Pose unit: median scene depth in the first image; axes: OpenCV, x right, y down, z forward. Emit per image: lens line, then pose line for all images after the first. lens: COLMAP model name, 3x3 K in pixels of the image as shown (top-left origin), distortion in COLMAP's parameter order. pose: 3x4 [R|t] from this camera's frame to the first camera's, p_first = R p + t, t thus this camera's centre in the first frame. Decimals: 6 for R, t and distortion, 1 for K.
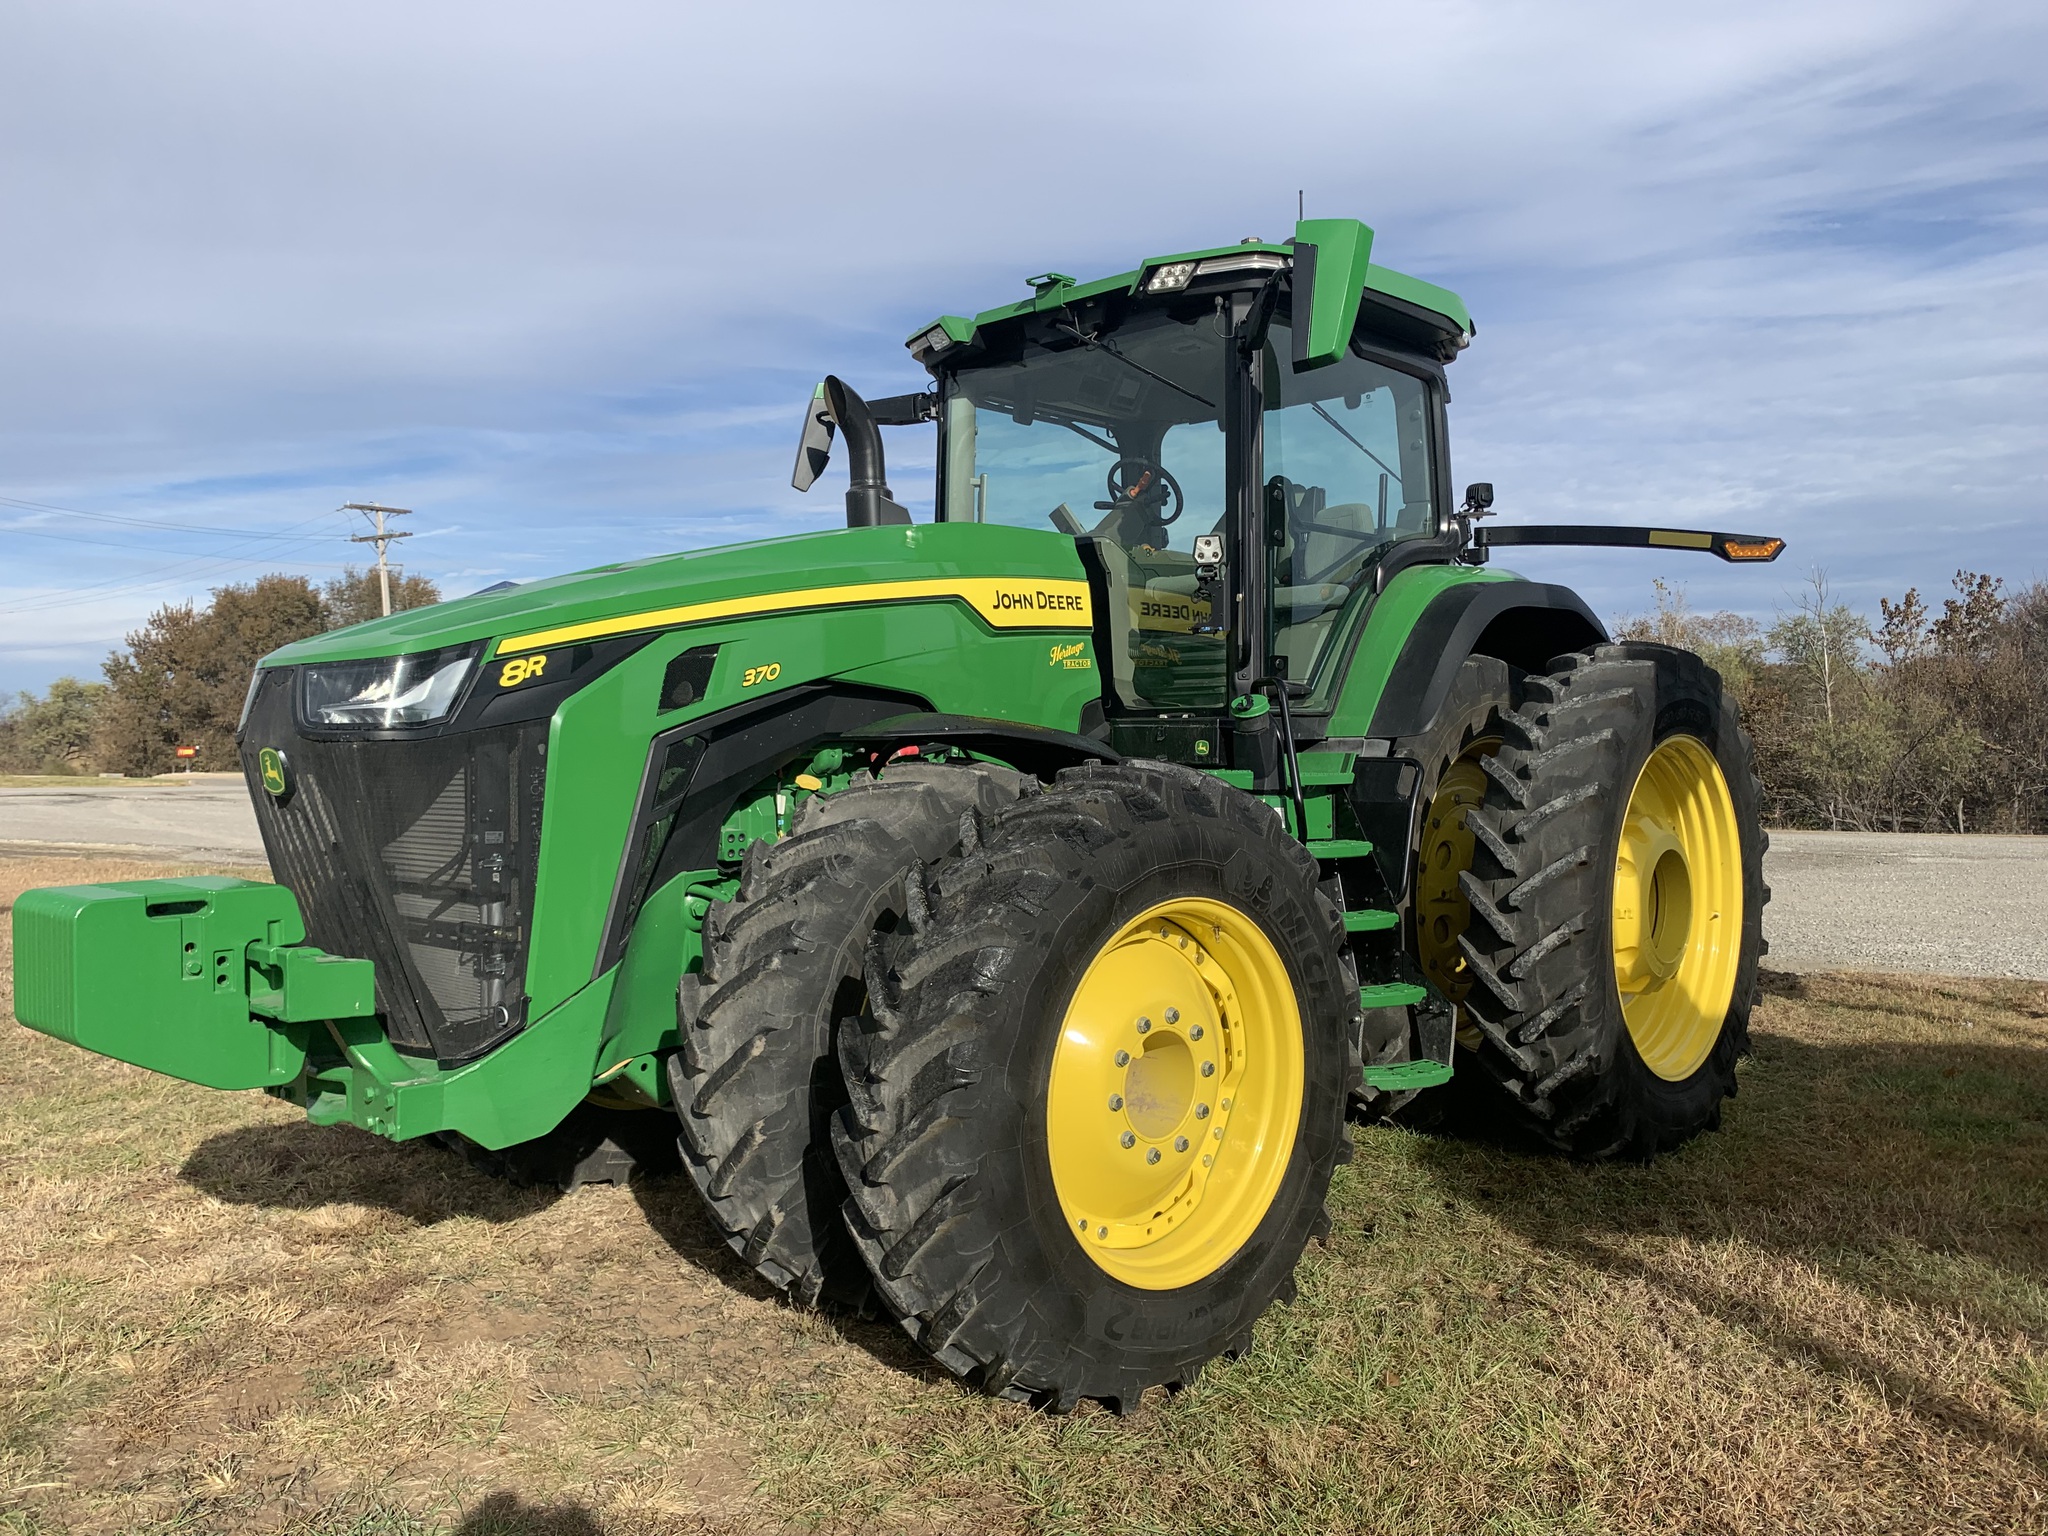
lens RADIAL K [[1577.9, 0, 1024.0], [0, 1577.9, 768.0], [0, 0, 1]] dist [0.057754, 0.002605]
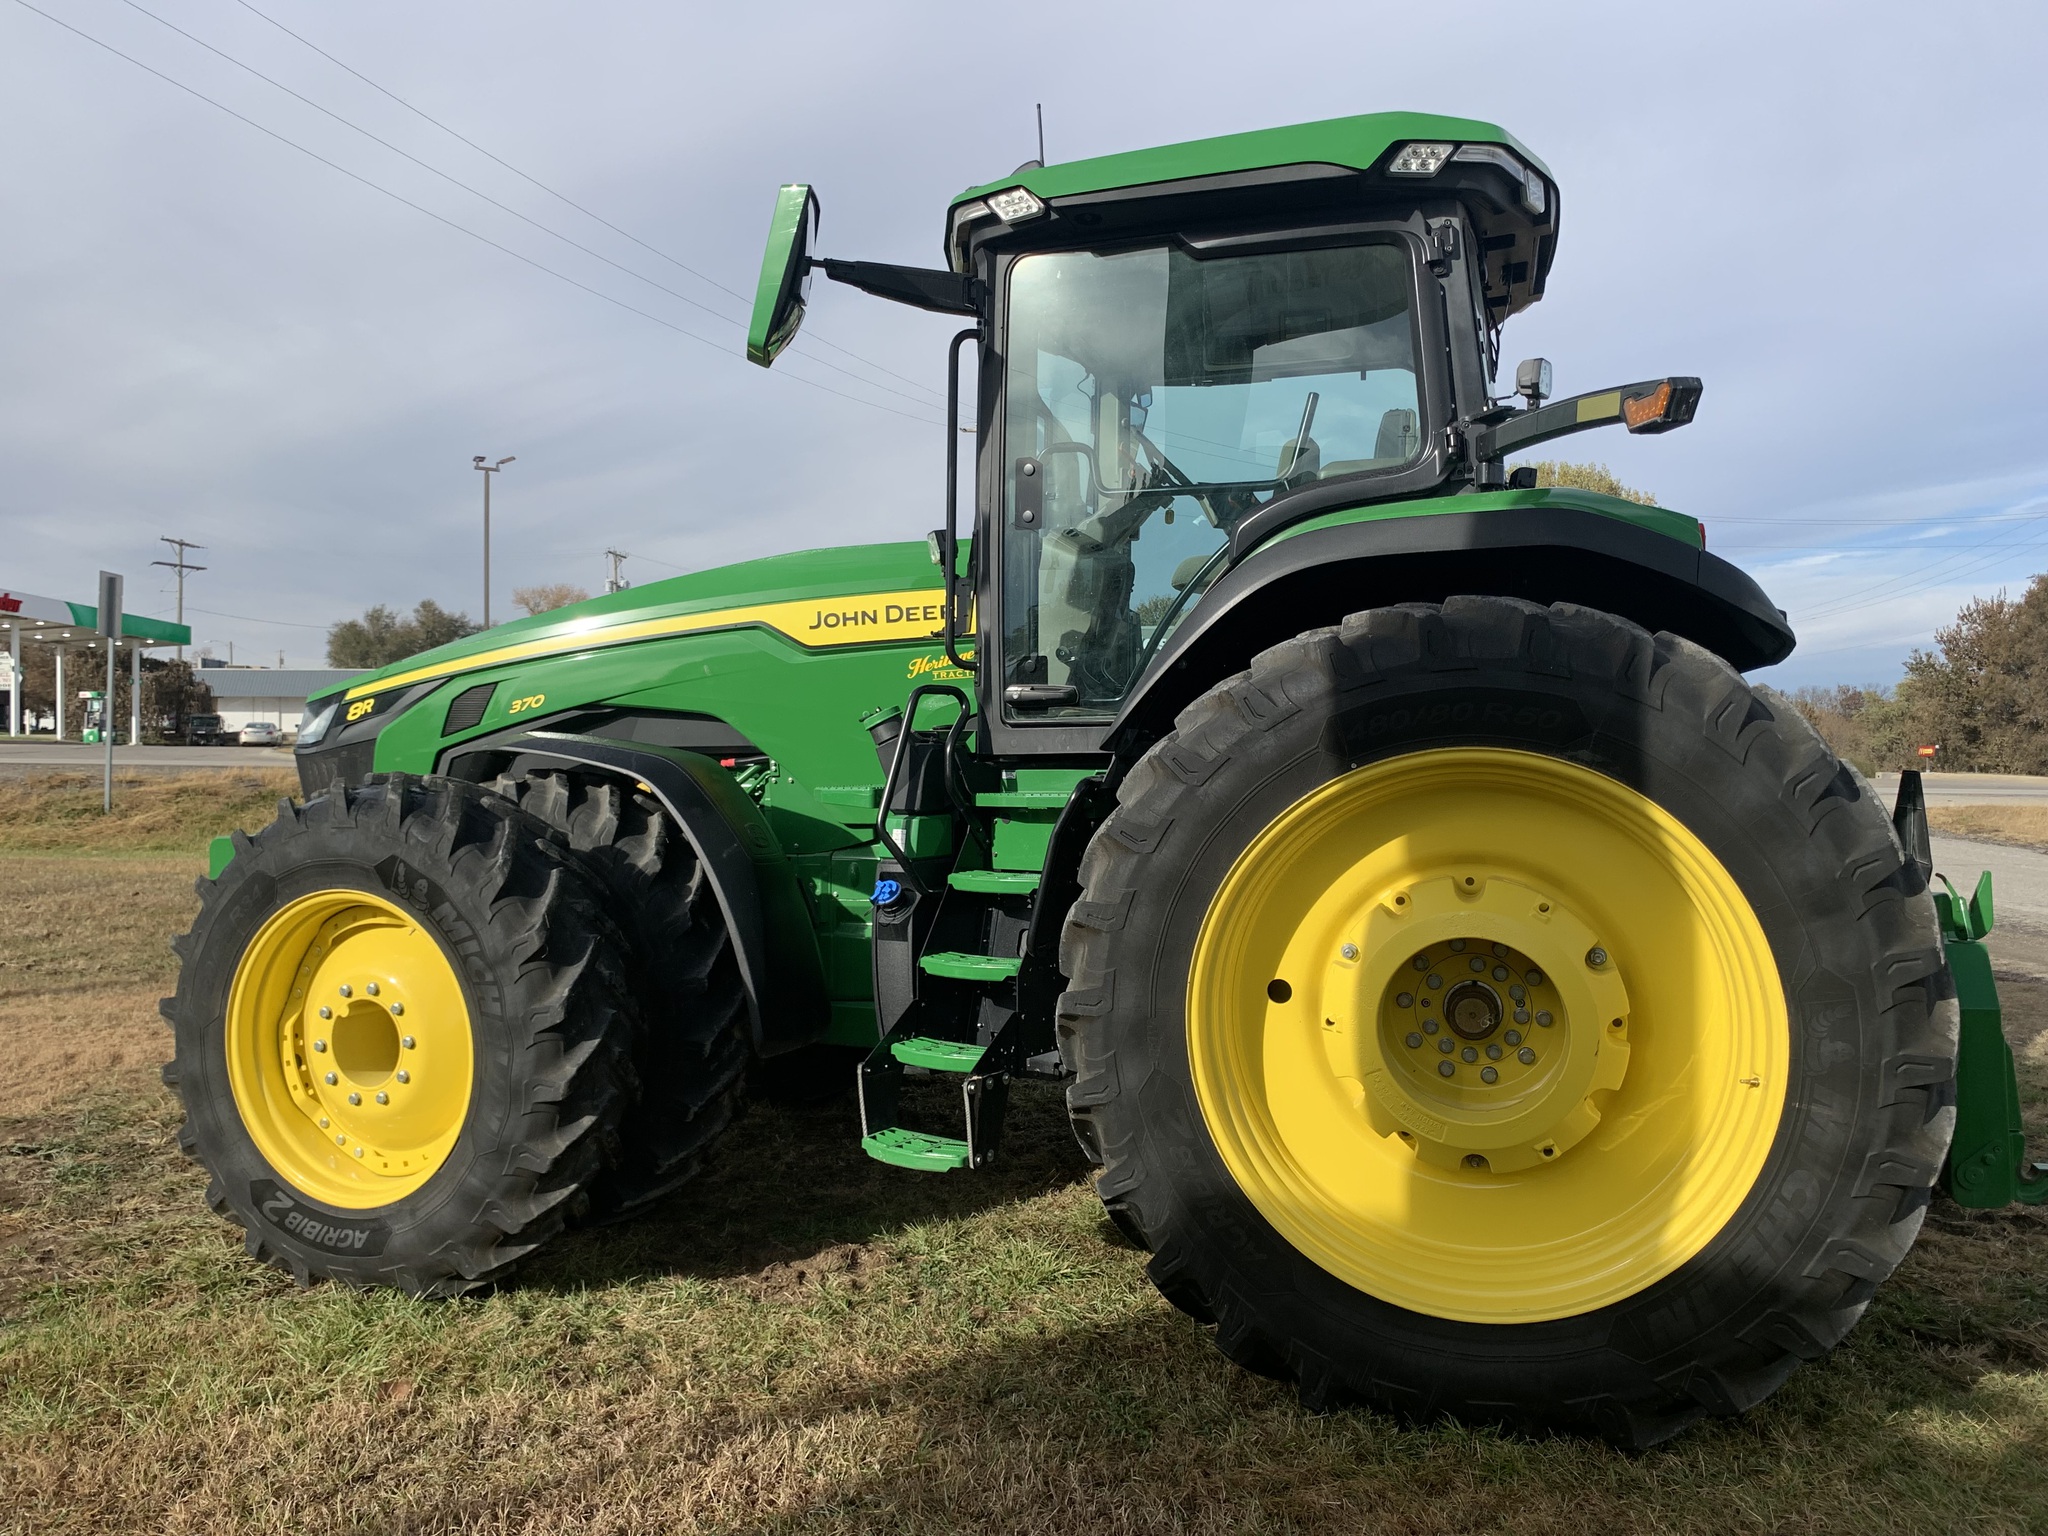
lens RADIAL K [[1577.9, 0, 1024.0], [0, 1577.9, 768.0], [0, 0, 1]] dist [0.057754, 0.002605]
pose [[0.438970, 0.012350, -0.898417, 0.965184], [-0.010478, 0.999908, 0.008626, -0.017580], [0.898440, 0.005627, 0.439059, 0.639016]]
